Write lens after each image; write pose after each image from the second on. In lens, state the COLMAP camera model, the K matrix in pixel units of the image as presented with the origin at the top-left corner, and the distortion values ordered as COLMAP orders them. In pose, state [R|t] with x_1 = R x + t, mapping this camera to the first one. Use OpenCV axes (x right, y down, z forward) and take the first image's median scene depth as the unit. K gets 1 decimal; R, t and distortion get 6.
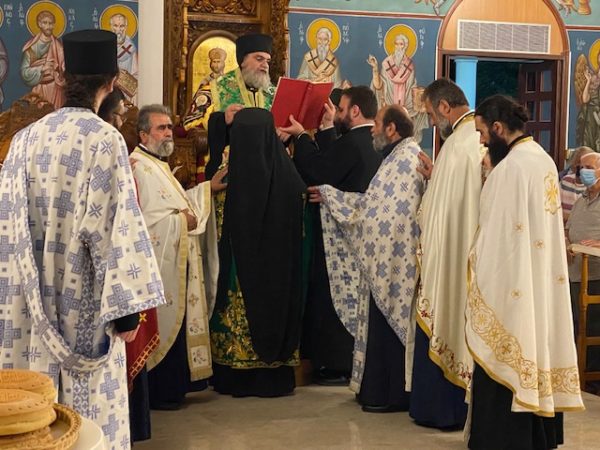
lens RADIAL K [[1314.5, 0, 300.0], [0, 1314.5, 225.0], [0, 0, 1]] dist [-0.020640, 1.182714]
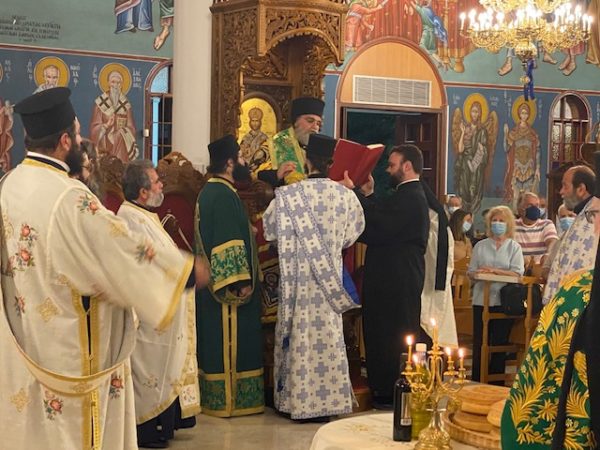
lens RADIAL K [[1314.5, 0, 300.0], [0, 1314.5, 225.0], [0, 0, 1]] dist [-0.020640, 1.182714]
pose [[0.981251, -0.006774, 0.192617, -0.218264], [0.012548, 0.999507, -0.028773, -0.003874], [-0.192327, 0.030651, 0.980852, -0.078800]]
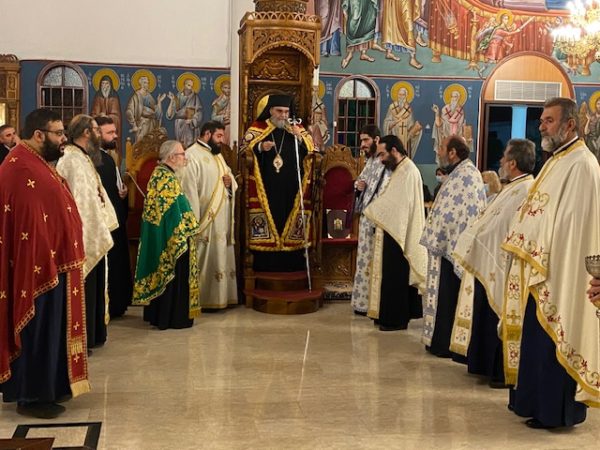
lens RADIAL K [[808.6, 0, 294.1], [0, 808.6, 217.2], [0, 0, 1]] dist [0.186442, -0.587380]
pose [[0.977187, 0.016312, -0.211755, 0.157952], [-0.015231, 0.999861, 0.006737, -0.000073], [0.211836, -0.003358, 0.977300, 0.036524]]
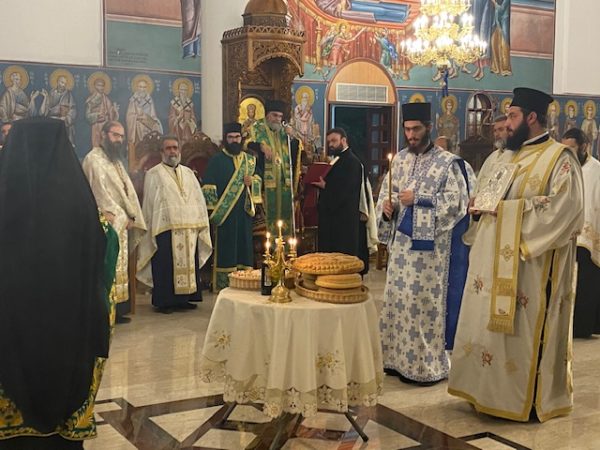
lens RADIAL K [[838.4, 0, 291.7], [0, 838.4, 224.1], [0, 0, 1]] dist [0.151280, -0.408955]
pose [[0.989863, -0.024349, 0.139926, -0.156801], [0.021744, 0.999561, 0.020117, 0.005446], [-0.140354, -0.016870, 0.989958, -0.123672]]
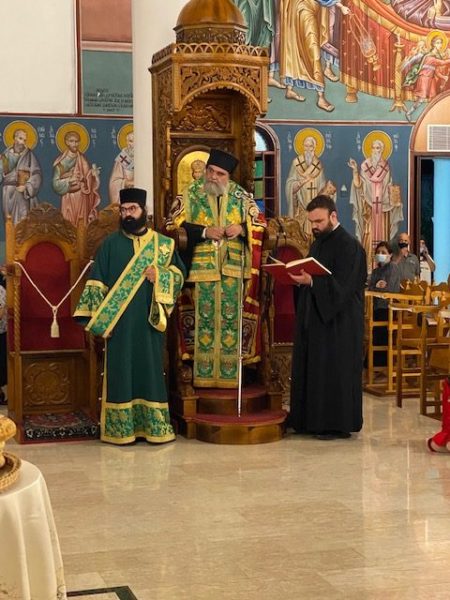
lens RADIAL K [[1148.6, 0, 225.0], [0, 1148.6, 311.5], [0, 0, 1]] dist [0.059551, 0.369382]
pose [[0.996111, -0.021920, -0.085337, 0.043186], [0.022269, 0.999747, 0.003131, -0.000298], [0.085246, -0.005019, 0.996347, -0.033703]]
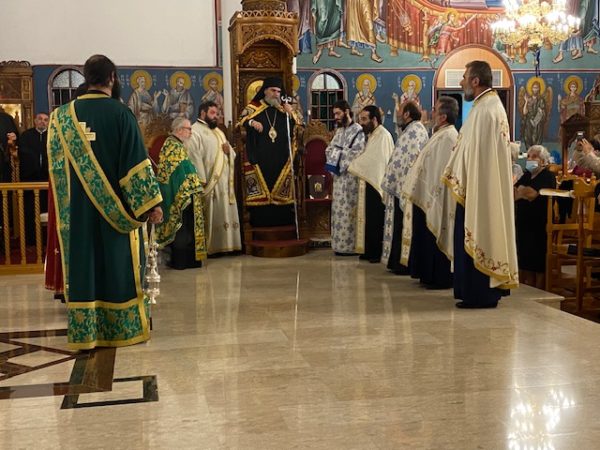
lens RADIAL K [[749.3, 0, 297.2], [0, 749.3, 222.8], [0, 0, 1]] dist [0.175819, -0.522956]
pose [[0.983964, -0.022134, -0.176986, 0.164800], [0.025719, 0.999507, 0.017987, 0.042455], [0.176501, -0.022251, 0.984049, -0.070217]]
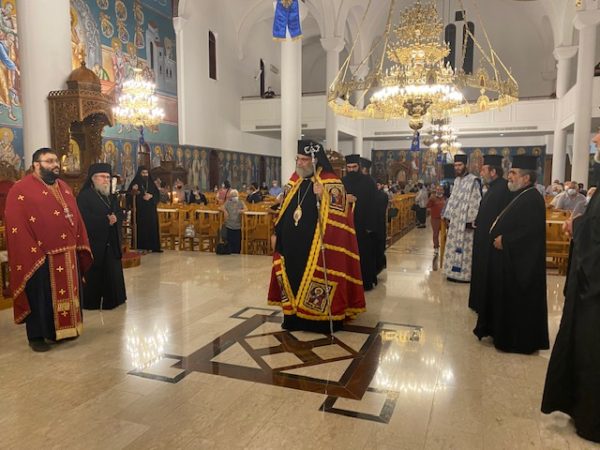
lens RADIAL K [[460.1, 0, 300.0], [0, 460.1, 225.0], [0, 0, 1]] dist [0.011272, 0.005375]
pose [[0.680998, -0.090878, 0.726624, -0.389954], [0.060048, 0.995858, 0.068272, -0.009152], [-0.729819, -0.002861, 0.683634, 0.049346]]
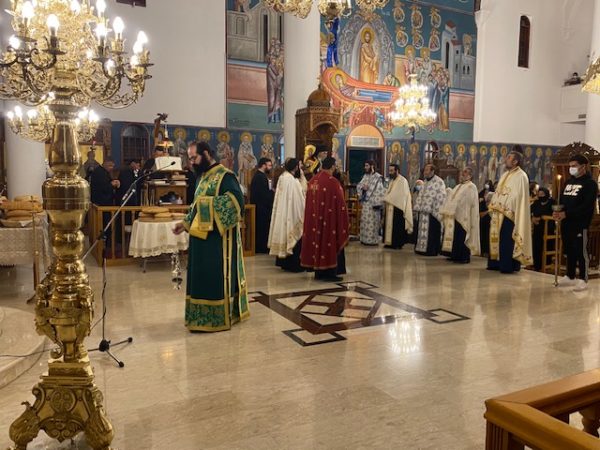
lens RADIAL K [[489.0, 0, 300.0], [0, 489.0, 225.0], [0, 0, 1]] dist [0.077661, -0.126665]
pose [[0.994440, -0.021906, 0.103005, -0.202411], [0.018426, 0.999231, 0.034615, 0.015143], [-0.103684, -0.032525, 0.994078, -0.218385]]
